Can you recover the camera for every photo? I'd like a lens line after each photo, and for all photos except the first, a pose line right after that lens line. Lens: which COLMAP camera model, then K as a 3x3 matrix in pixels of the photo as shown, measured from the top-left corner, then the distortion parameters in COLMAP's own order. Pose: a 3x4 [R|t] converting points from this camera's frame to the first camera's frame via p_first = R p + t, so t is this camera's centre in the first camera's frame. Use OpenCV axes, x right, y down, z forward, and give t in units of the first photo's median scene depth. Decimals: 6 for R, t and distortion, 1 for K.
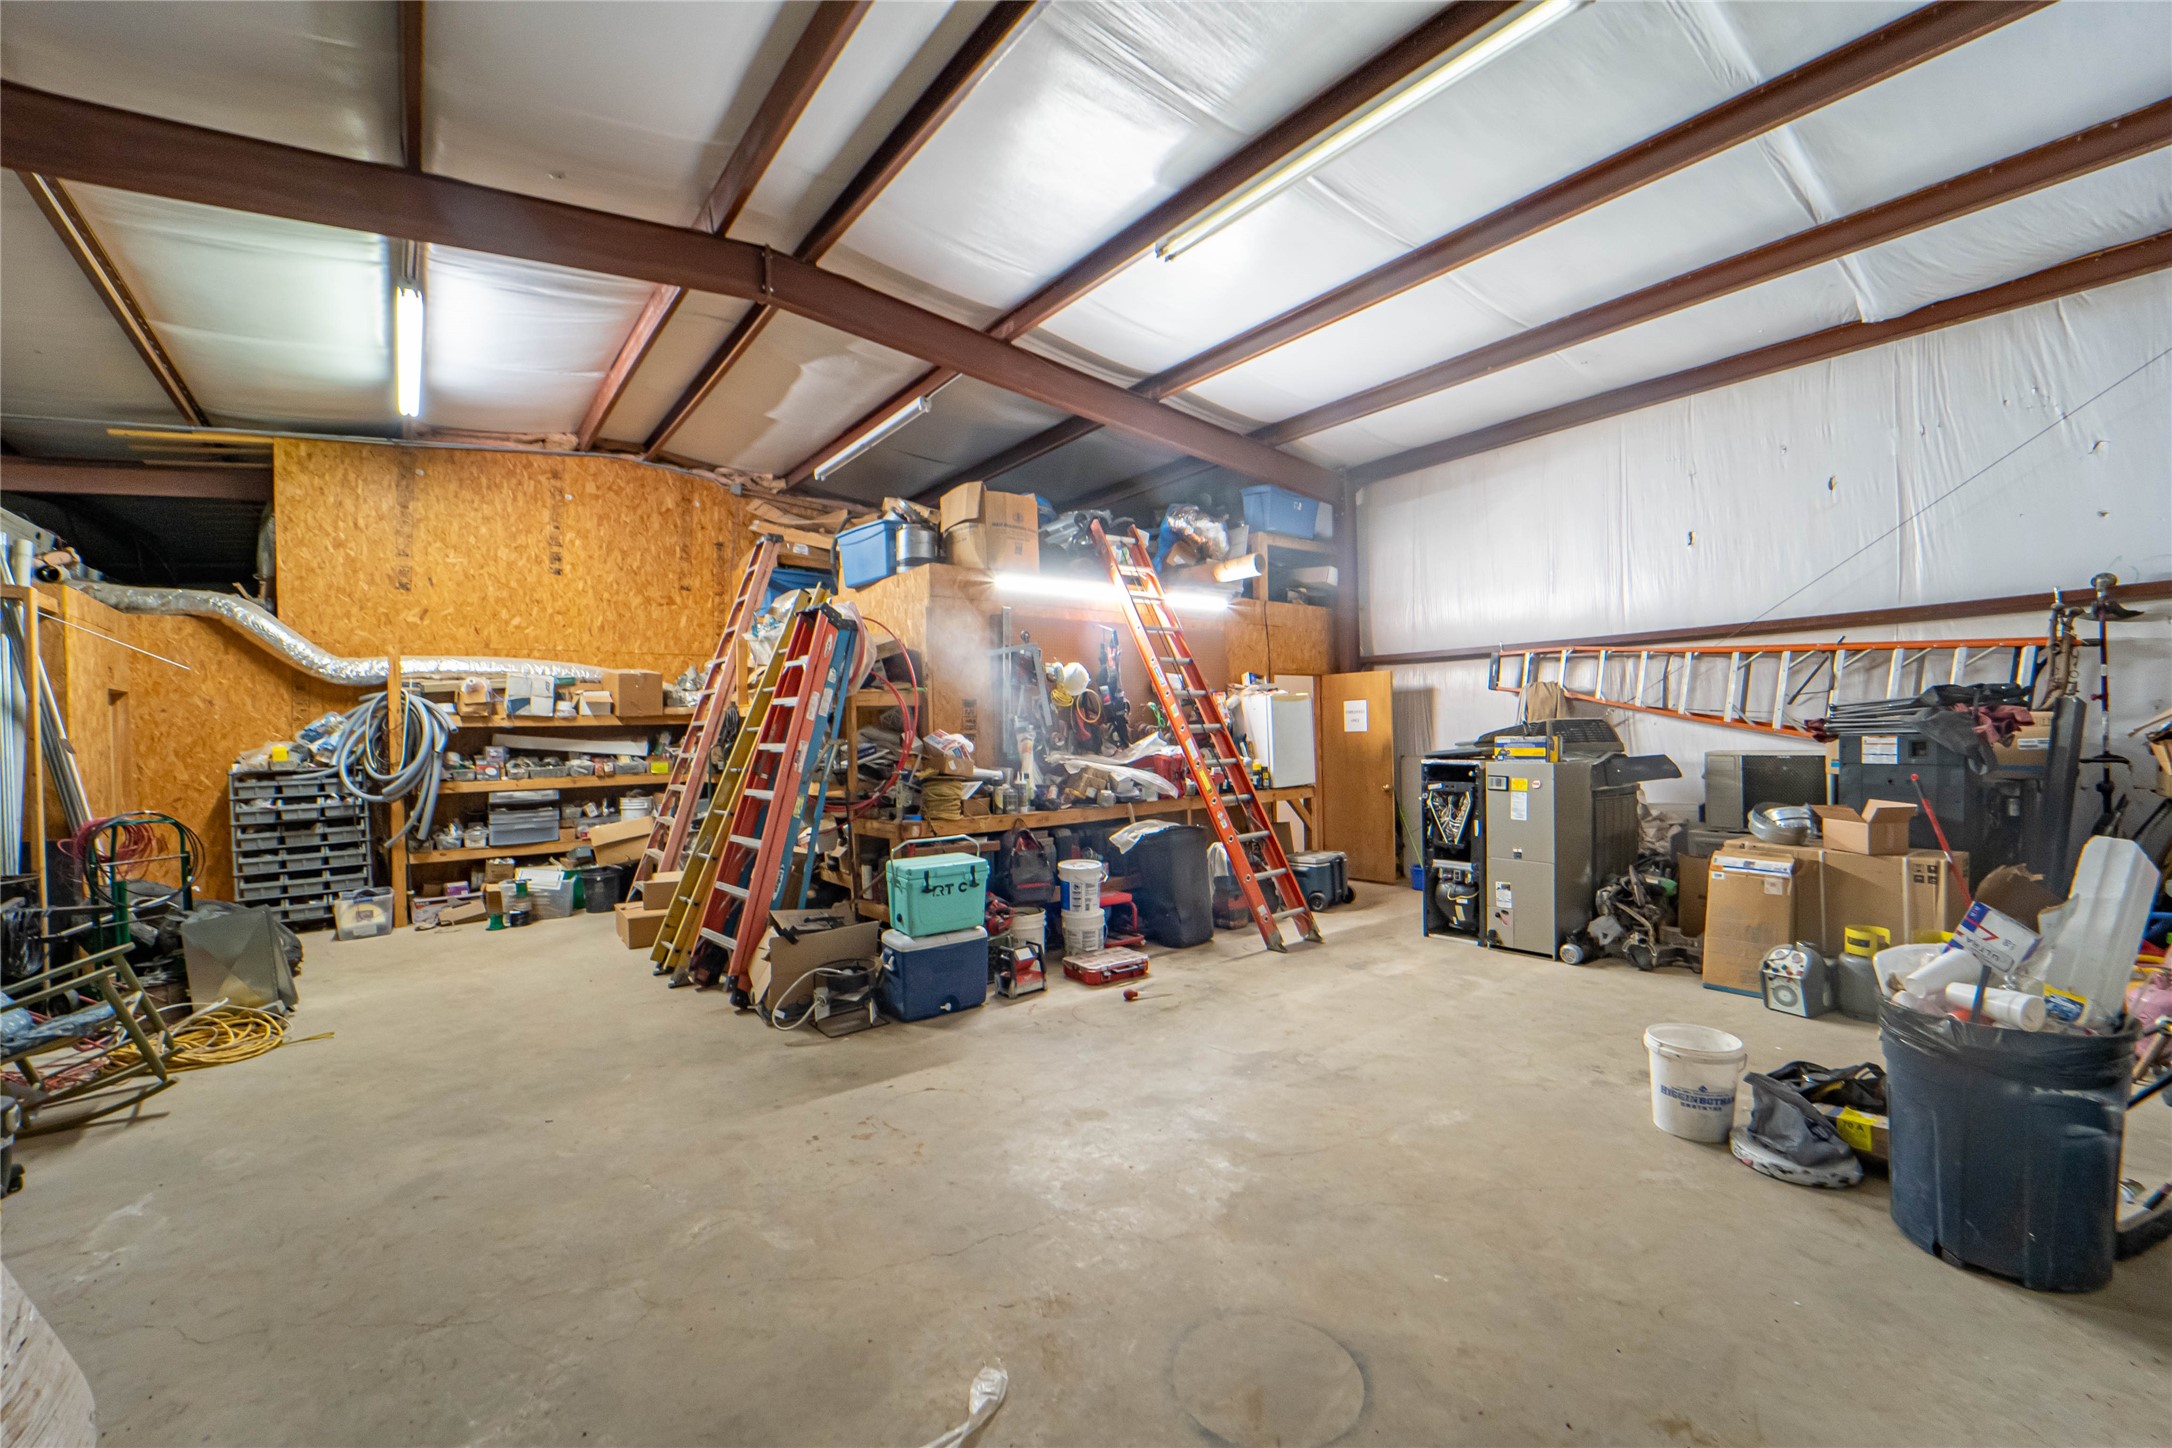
lens RADIAL K [[890.2, 0, 1103.3], [0, 890.2, 734.9], [0, 0, 1]] dist [-0.016702, 0.000203]
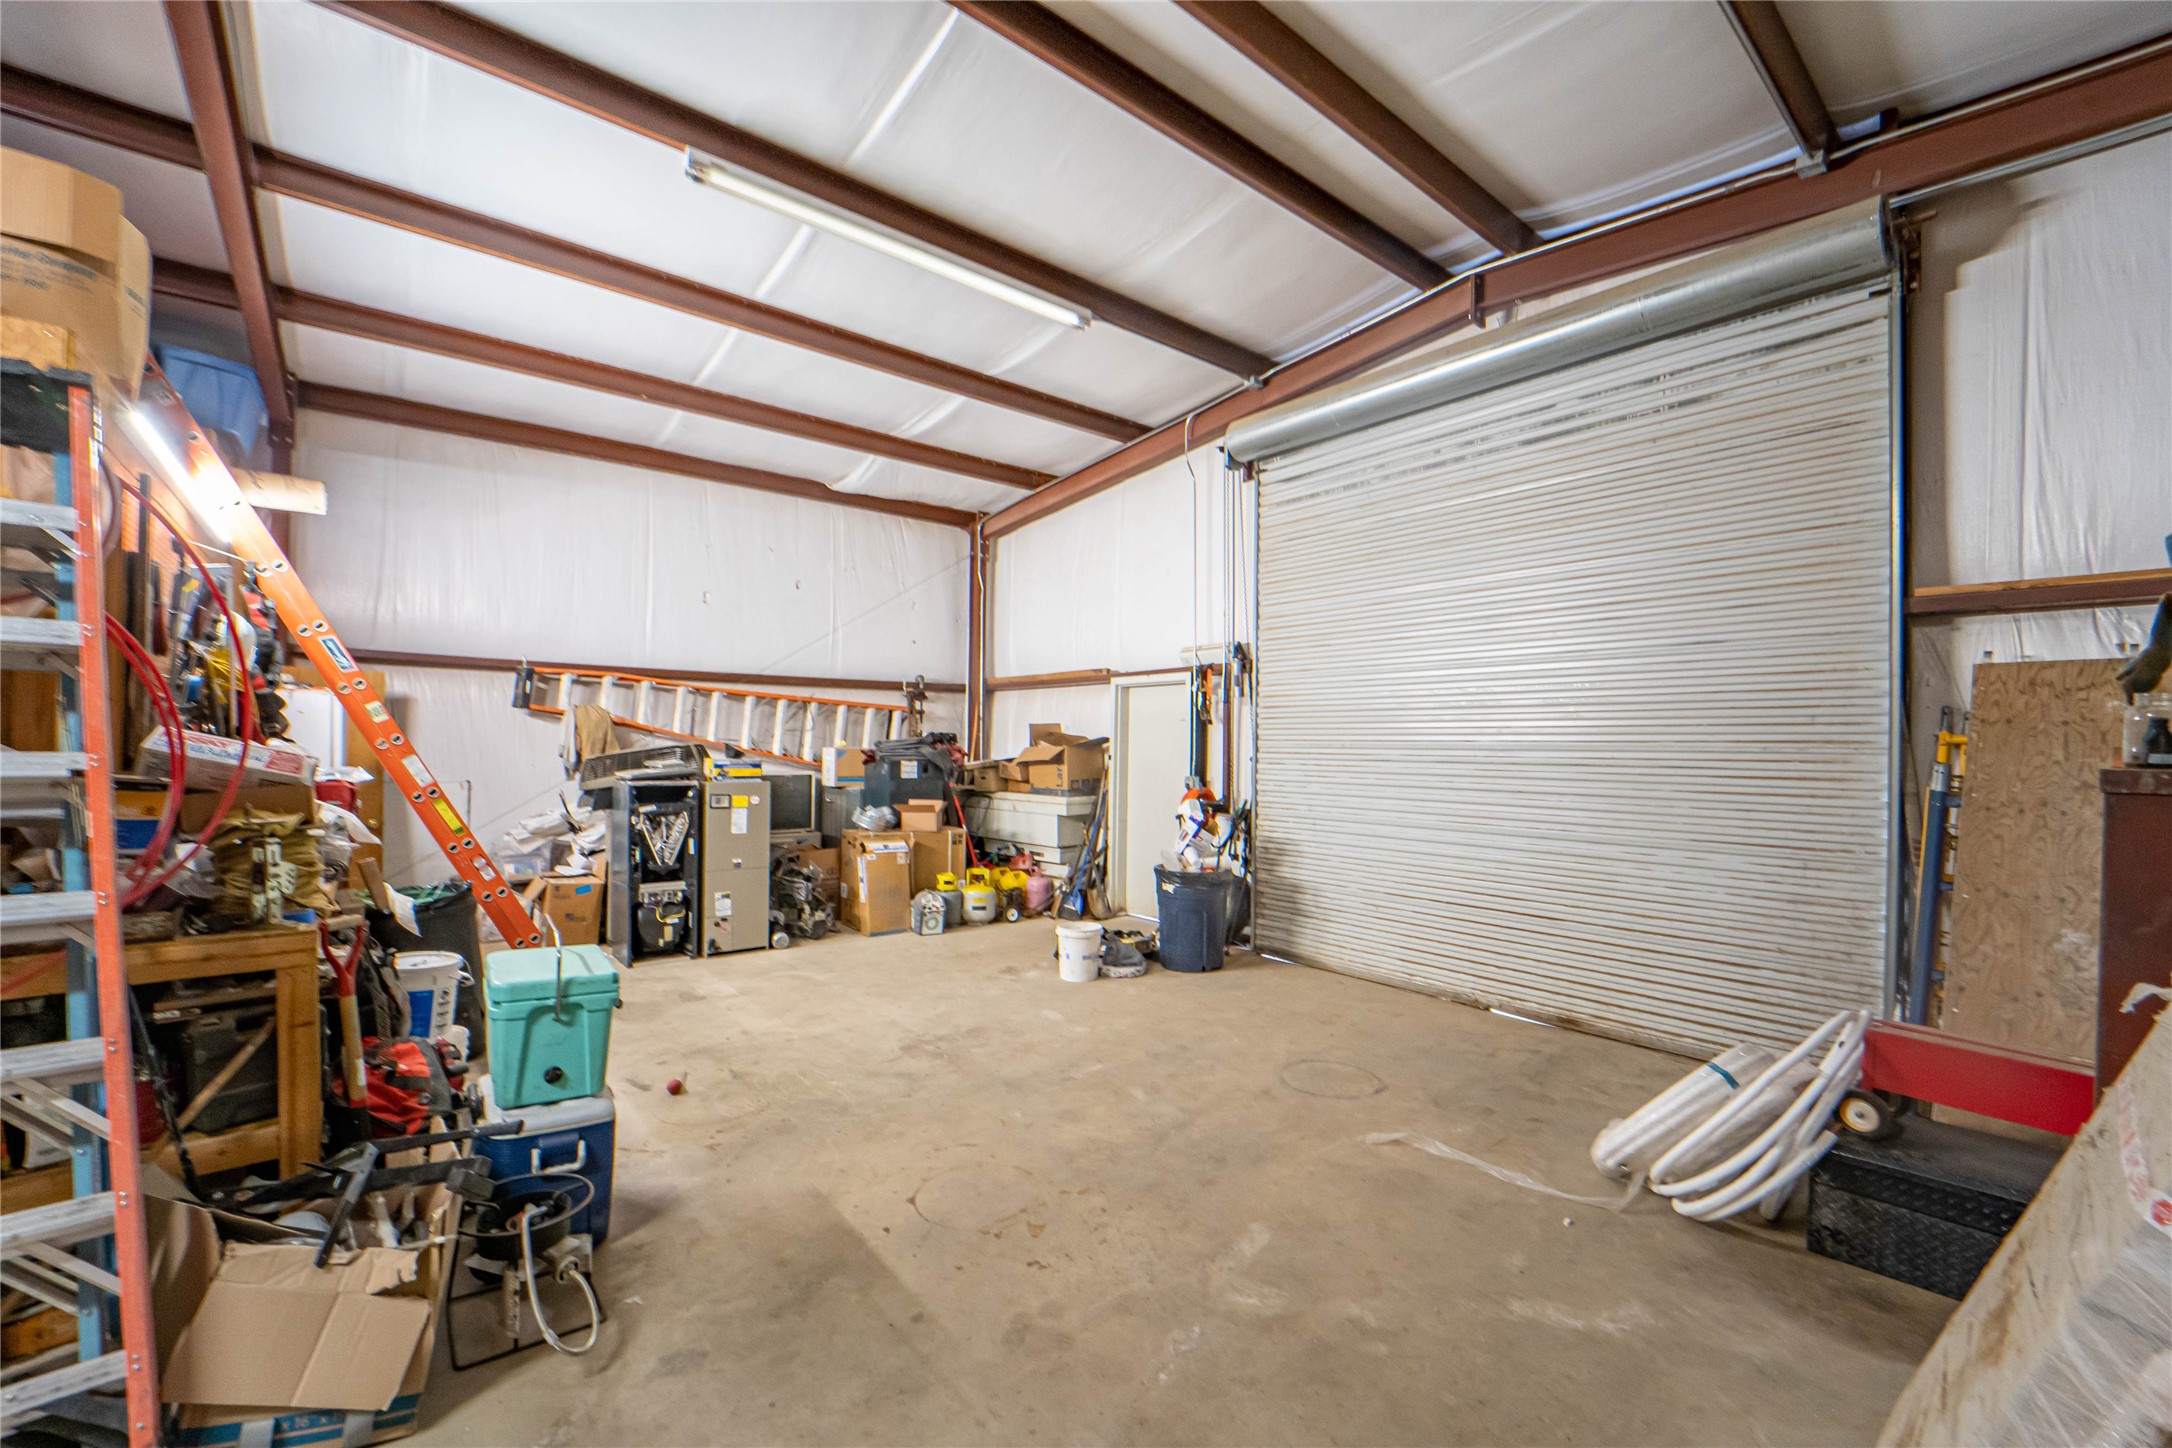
lens RADIAL K [[890.2, 0, 1101.5], [0, 890.2, 736.2], [0, 0, 1]] dist [-0.016702, 0.000203]
pose [[-0.027041, 0.037107, 0.998945, -0.729199], [-0.007275, 0.999277, -0.037316, 0.012780], [-0.999608, -0.008276, -0.026751, 0.626622]]
